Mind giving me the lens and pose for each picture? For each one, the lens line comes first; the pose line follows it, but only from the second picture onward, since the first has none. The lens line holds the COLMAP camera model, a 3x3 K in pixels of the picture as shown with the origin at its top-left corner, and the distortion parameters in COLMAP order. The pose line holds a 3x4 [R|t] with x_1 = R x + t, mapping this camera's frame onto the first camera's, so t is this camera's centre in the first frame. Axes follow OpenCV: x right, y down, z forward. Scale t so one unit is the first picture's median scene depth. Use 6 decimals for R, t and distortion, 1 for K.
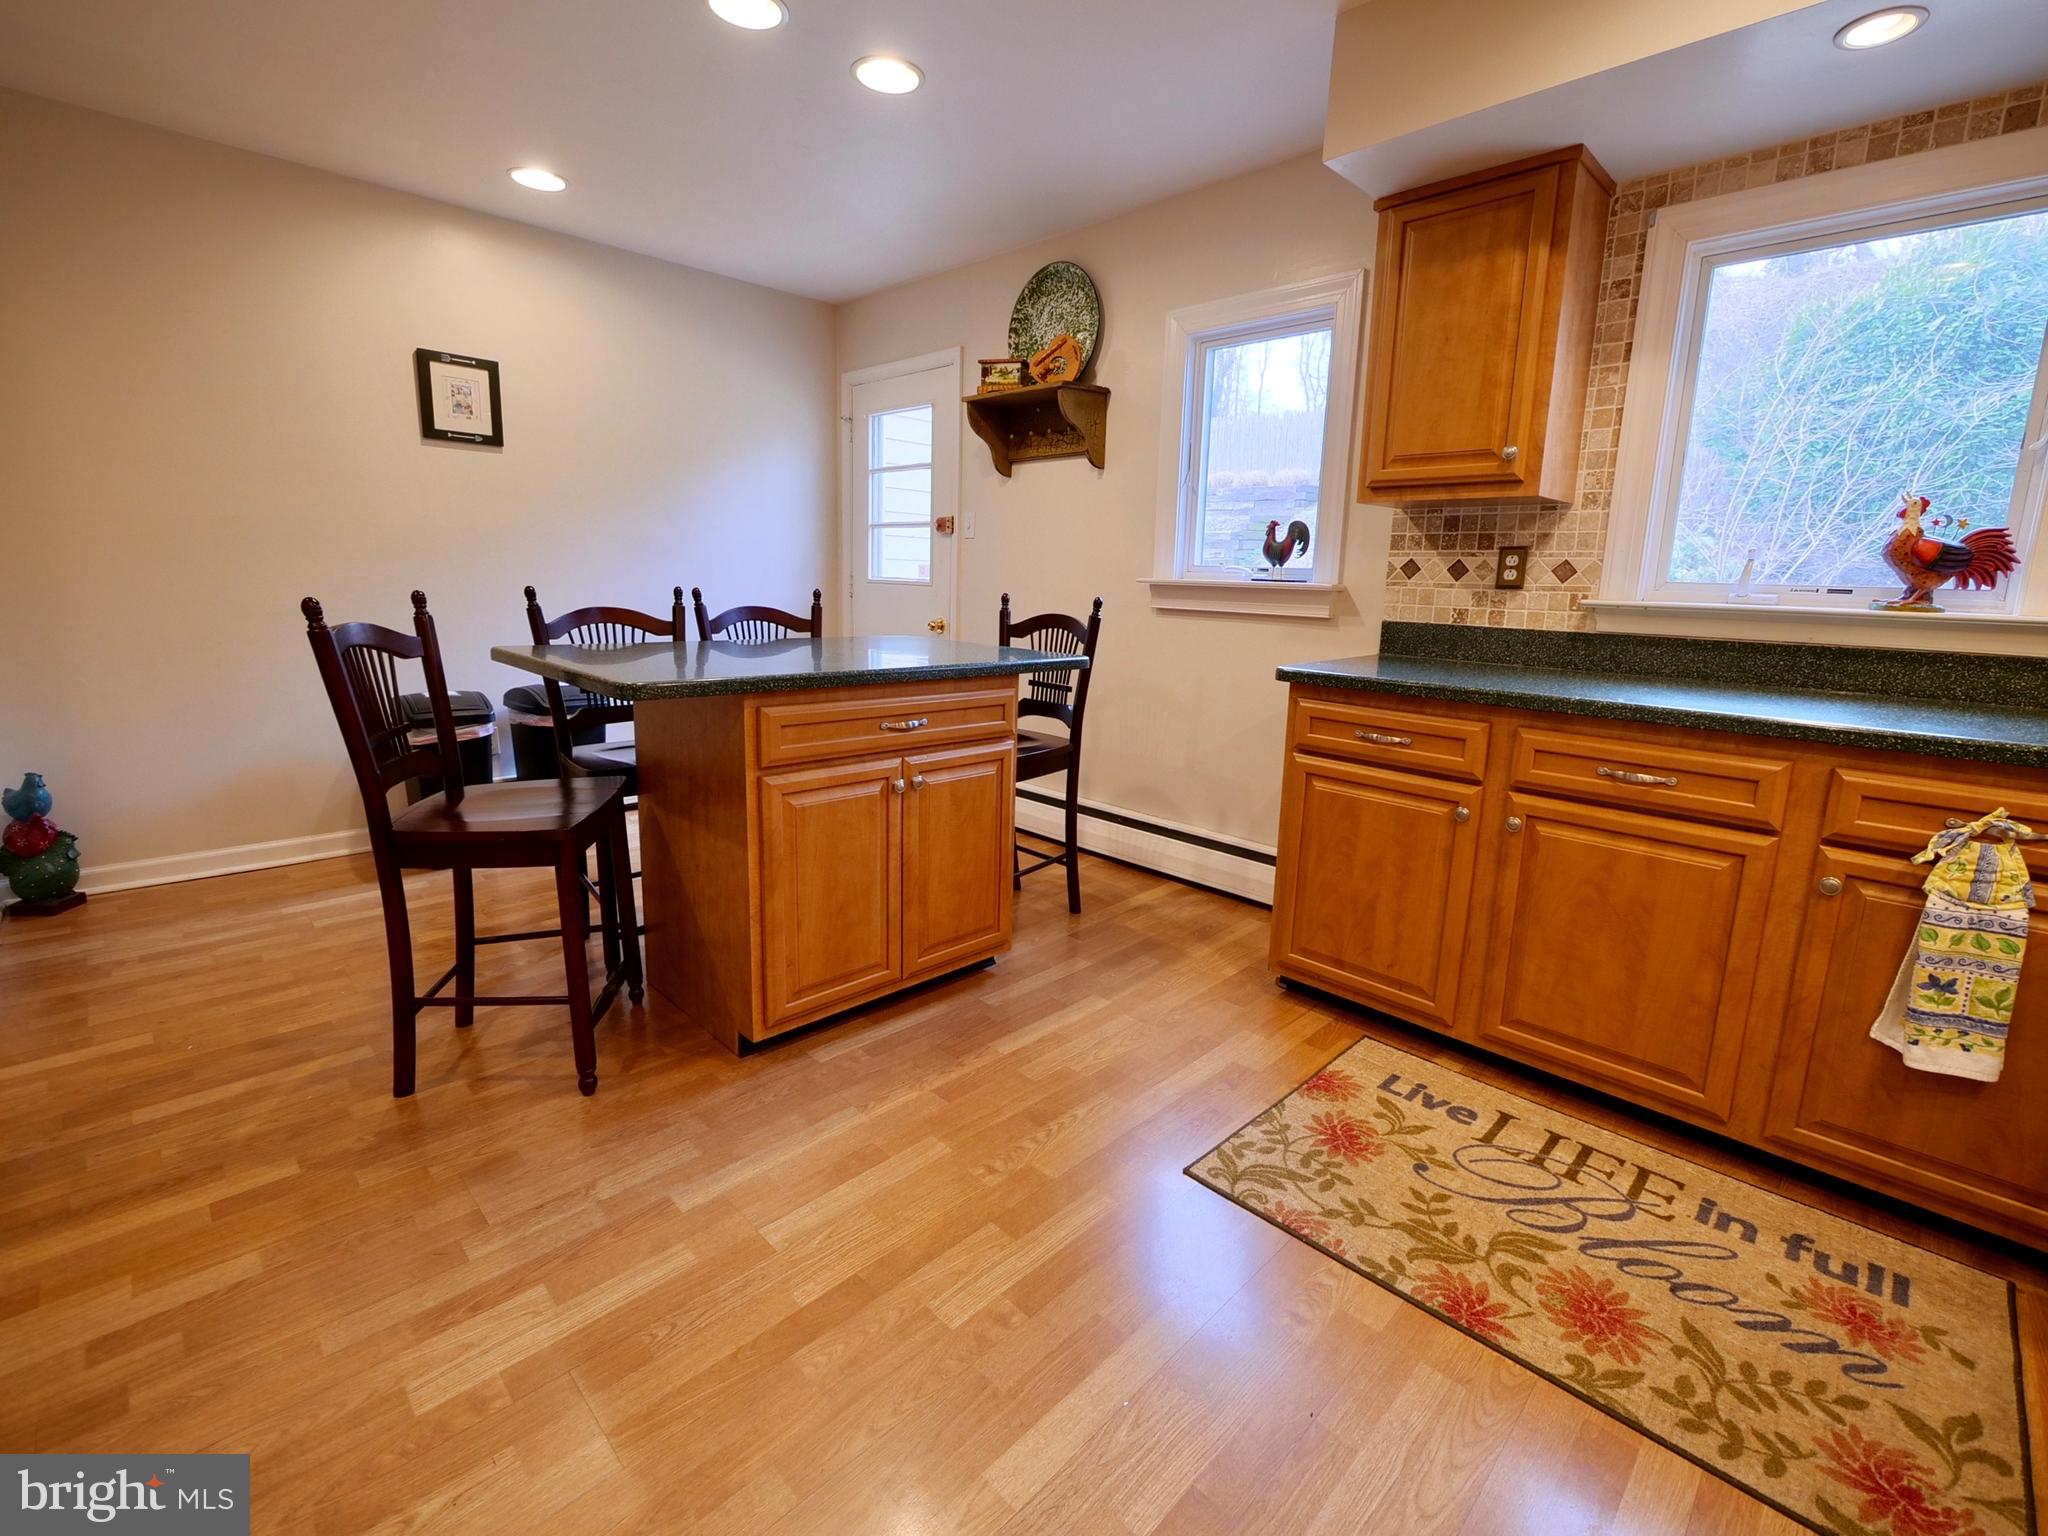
lens RADIAL K [[905.5, 0, 1045.5], [0, 905.5, 741.6], [0, 0, 1]] dist [-0.005962, 0.000546]
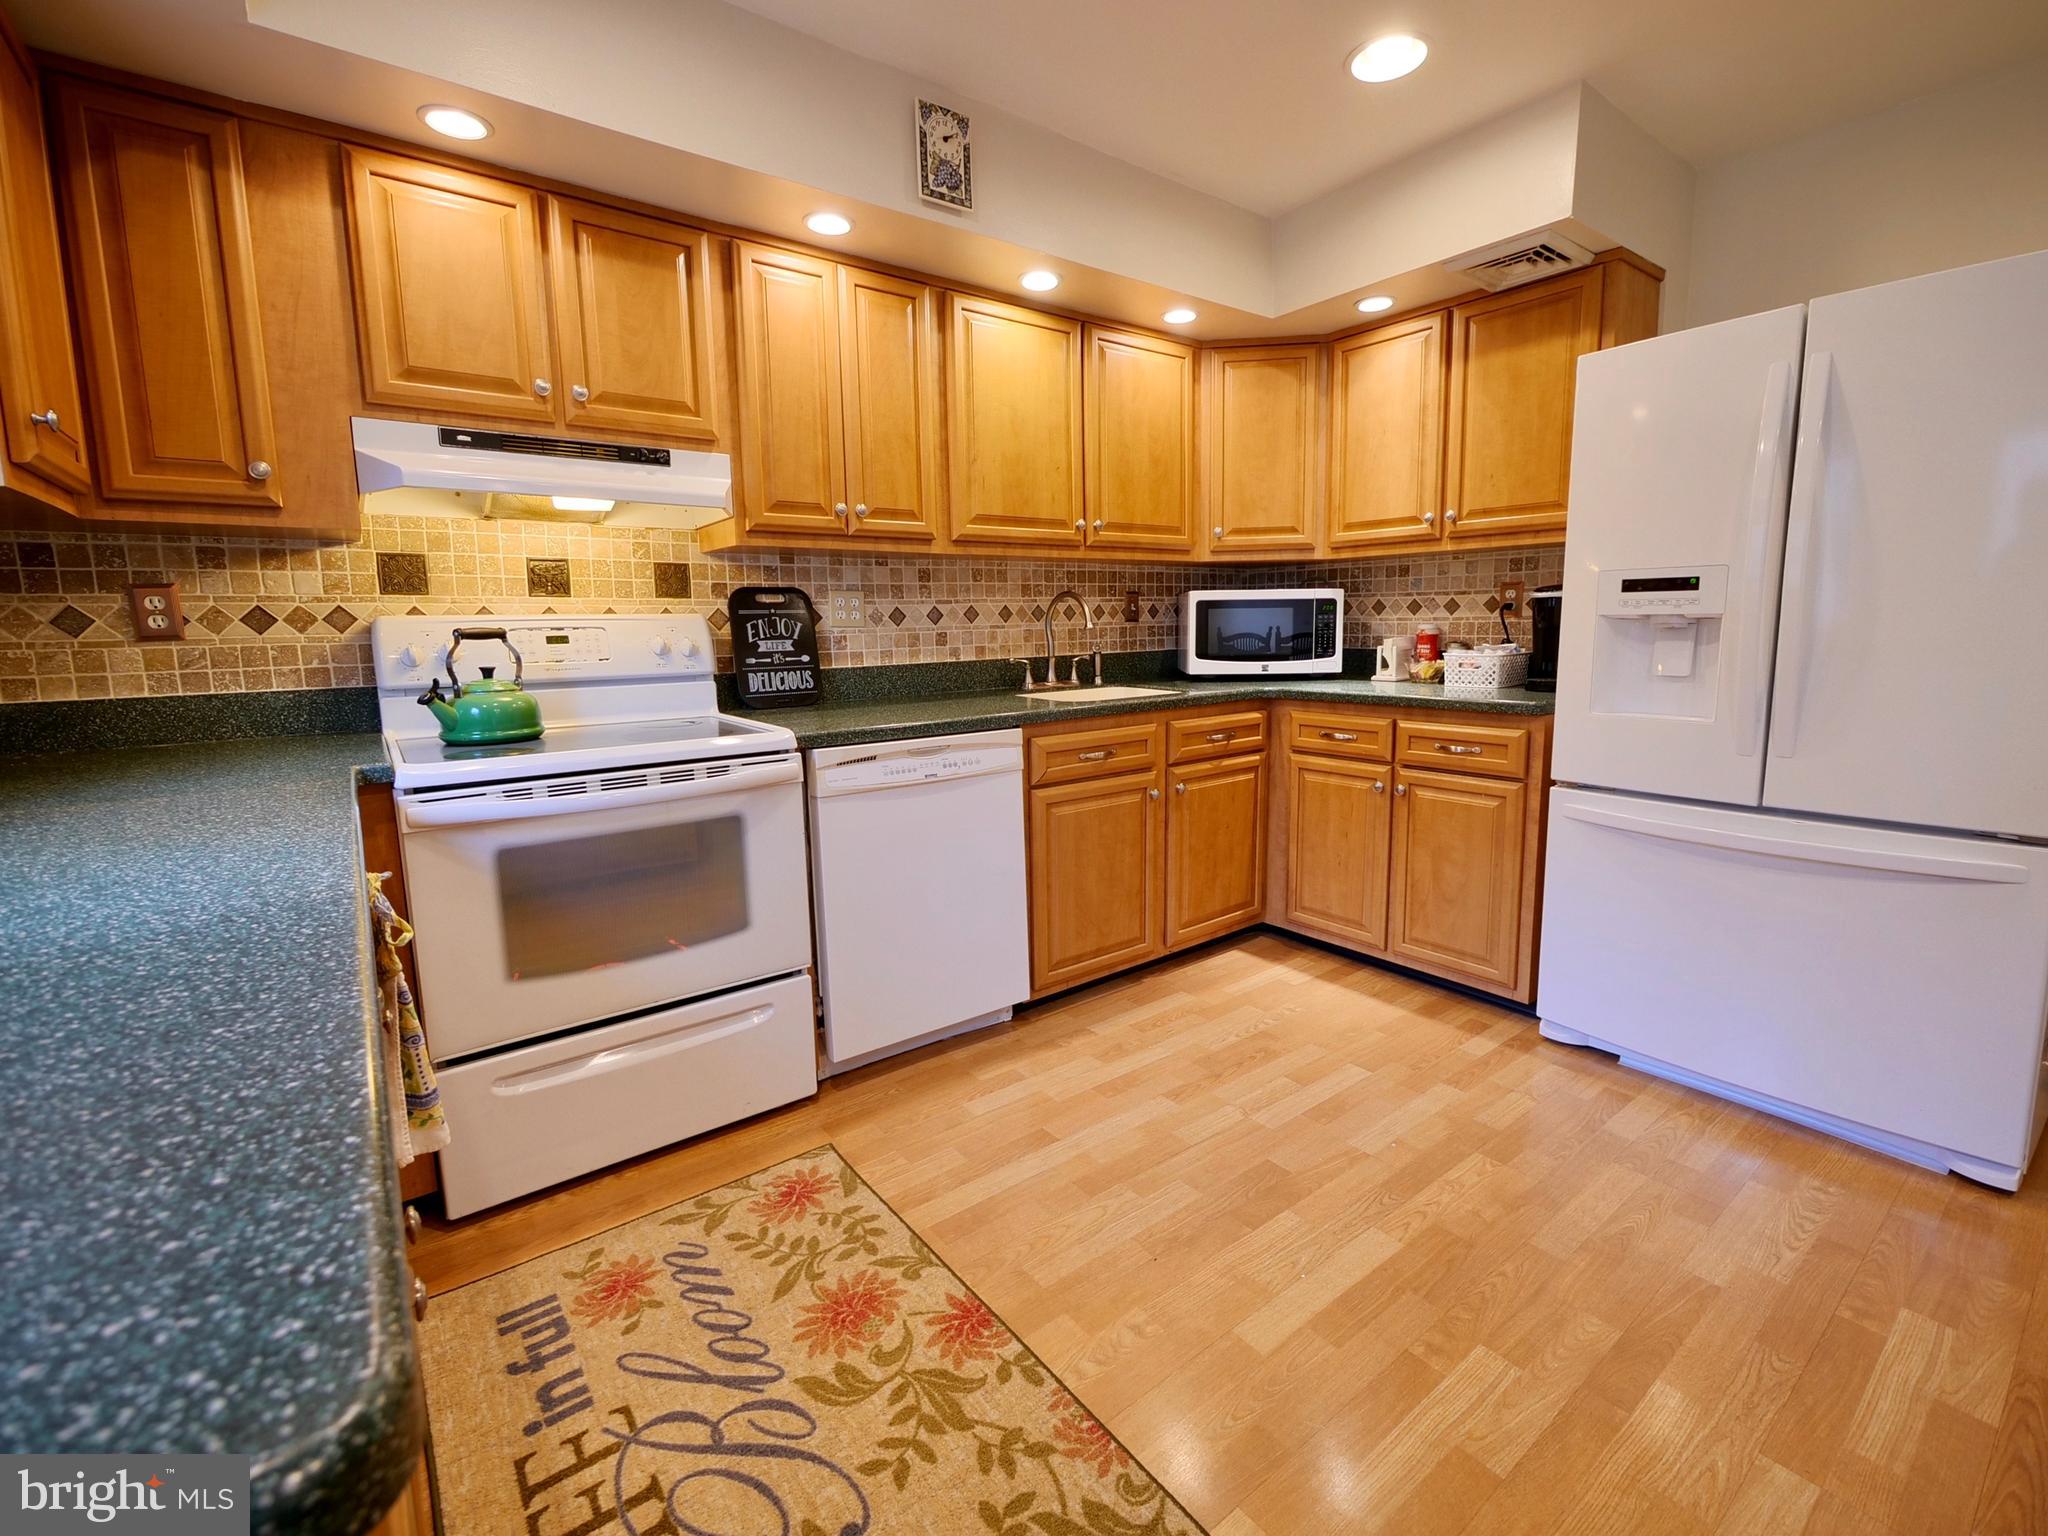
lens RADIAL K [[905.5, 0, 1045.5], [0, 905.5, 741.6], [0, 0, 1]] dist [-0.005962, 0.000546]
pose [[-0.990981, -0.024686, 0.131709, 0.191911], [0.017825, 0.949867, 0.312145, -0.236095], [-0.132812, 0.311678, -0.940860, 1.288850]]
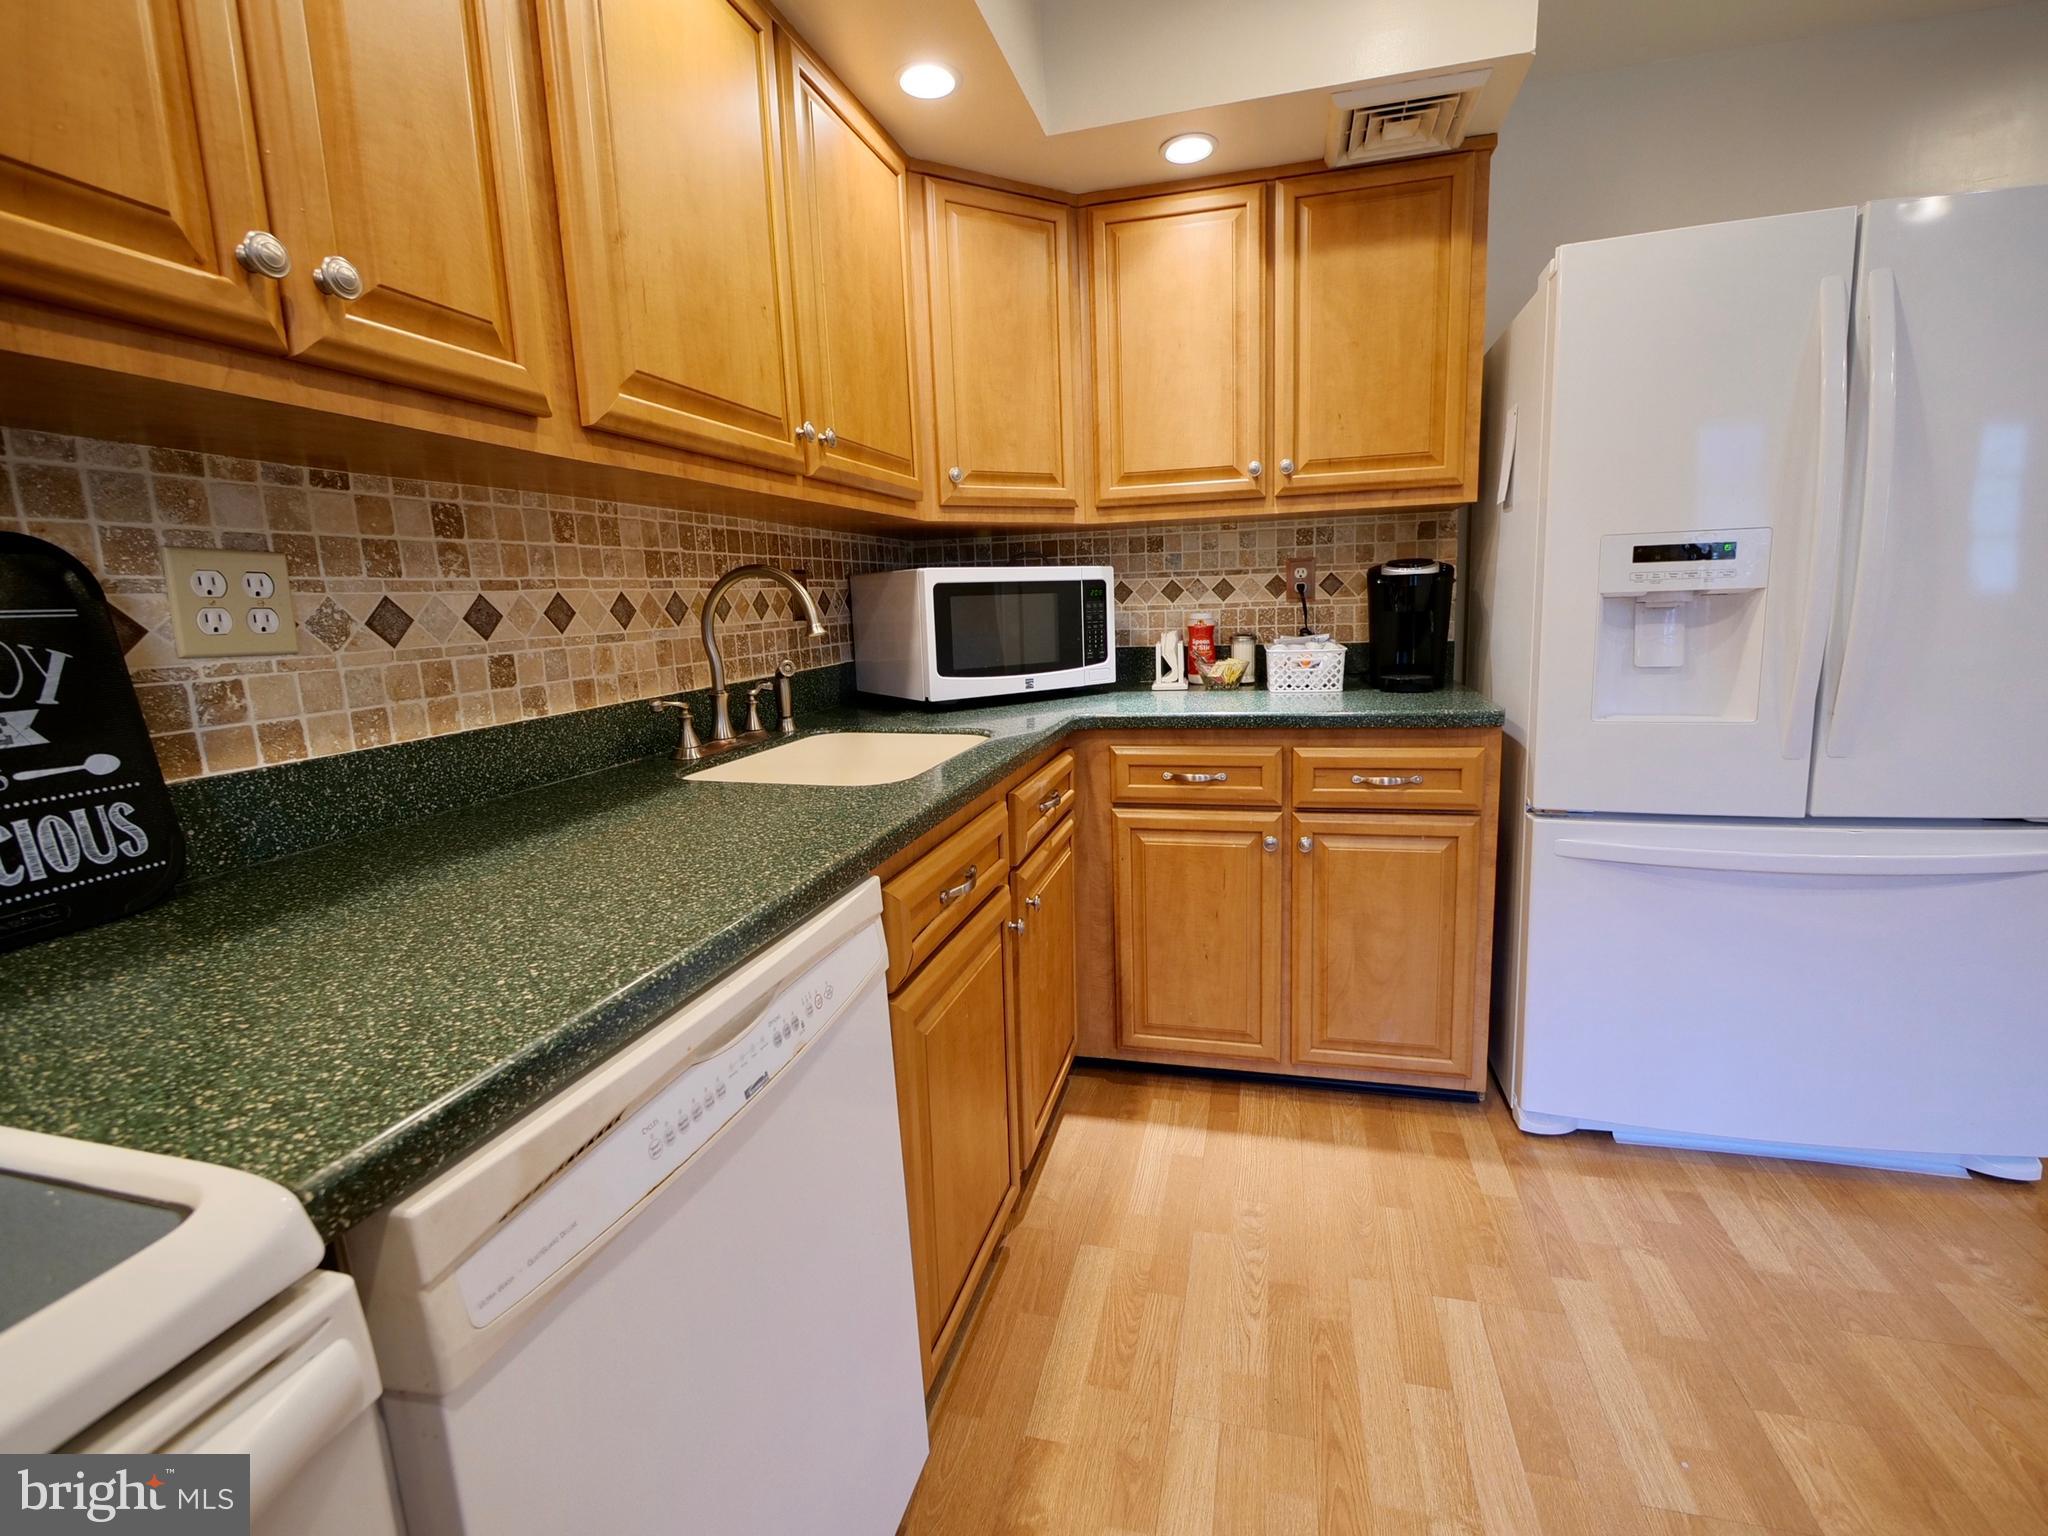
lens RADIAL K [[905.5, 0, 1045.5], [0, 905.5, 741.6], [0, 0, 1]] dist [-0.005962, 0.000546]
pose [[-0.863532, 0.086608, -0.496801, 0.564795], [-0.075328, 0.951937, 0.296887, -0.102242], [0.498636, 0.293794, -0.815504, 0.565052]]
